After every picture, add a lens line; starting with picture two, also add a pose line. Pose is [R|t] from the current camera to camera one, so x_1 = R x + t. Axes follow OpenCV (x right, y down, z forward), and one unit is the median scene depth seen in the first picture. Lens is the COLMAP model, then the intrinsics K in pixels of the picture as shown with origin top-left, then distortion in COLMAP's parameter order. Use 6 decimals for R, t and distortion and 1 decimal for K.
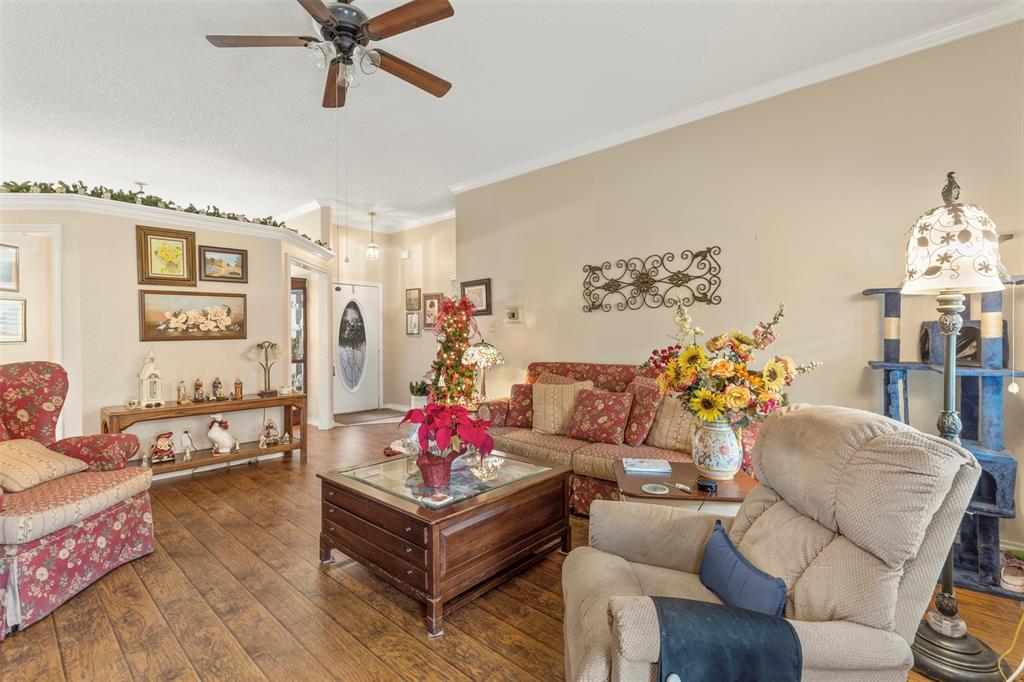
lens RADIAL K [[461.6, 0, 514.7], [0, 461.6, 337.6], [0, 0, 1]] dist [0.002256, 0.000019]
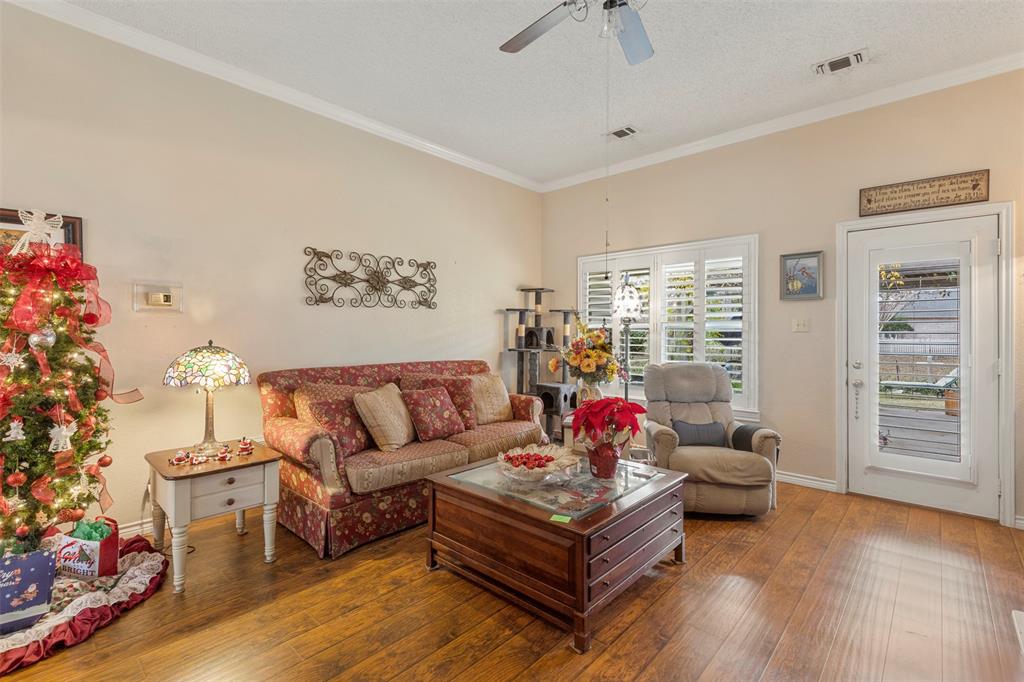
lens RADIAL K [[461.6, 0, 514.7], [0, 461.6, 337.6], [0, 0, 1]] dist [0.002256, 0.000019]
pose [[0.014799, -0.007427, 0.999863, -0.715950], [-0.000033, 0.999972, 0.007428, -0.004468], [-0.999890, -0.000143, 0.014799, 0.689915]]
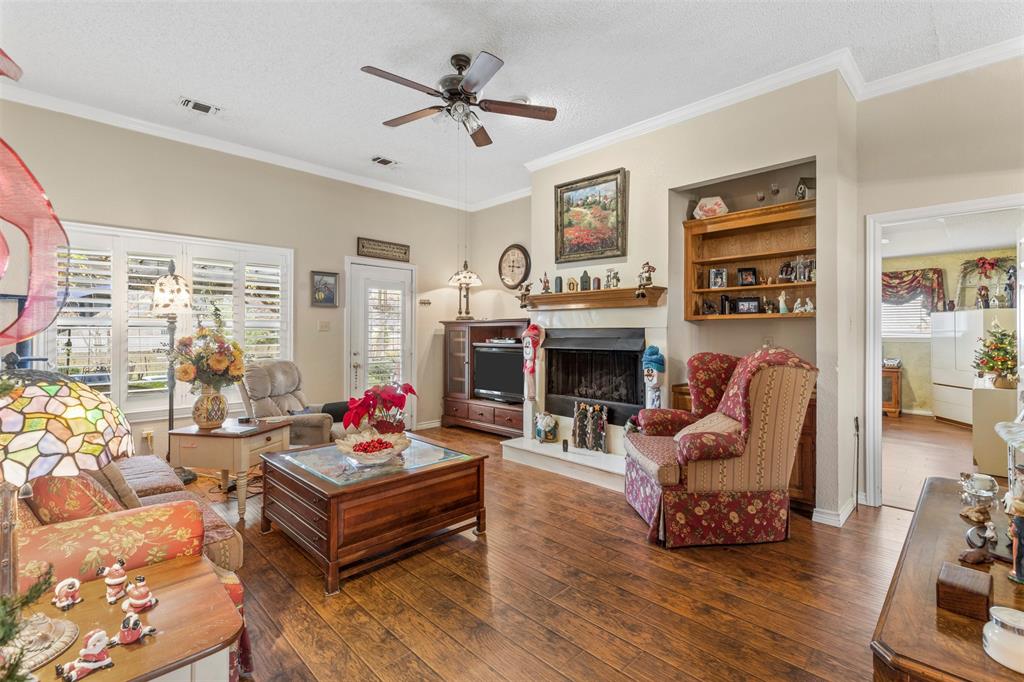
lens RADIAL K [[461.6, 0, 514.7], [0, 461.6, 337.6], [0, 0, 1]] dist [0.002256, 0.000019]
pose [[-0.998243, 0.007975, 0.058709, -0.359983], [0.008811, 0.999863, 0.013995, -0.004465], [-0.058590, 0.014488, -0.998177, 1.338561]]
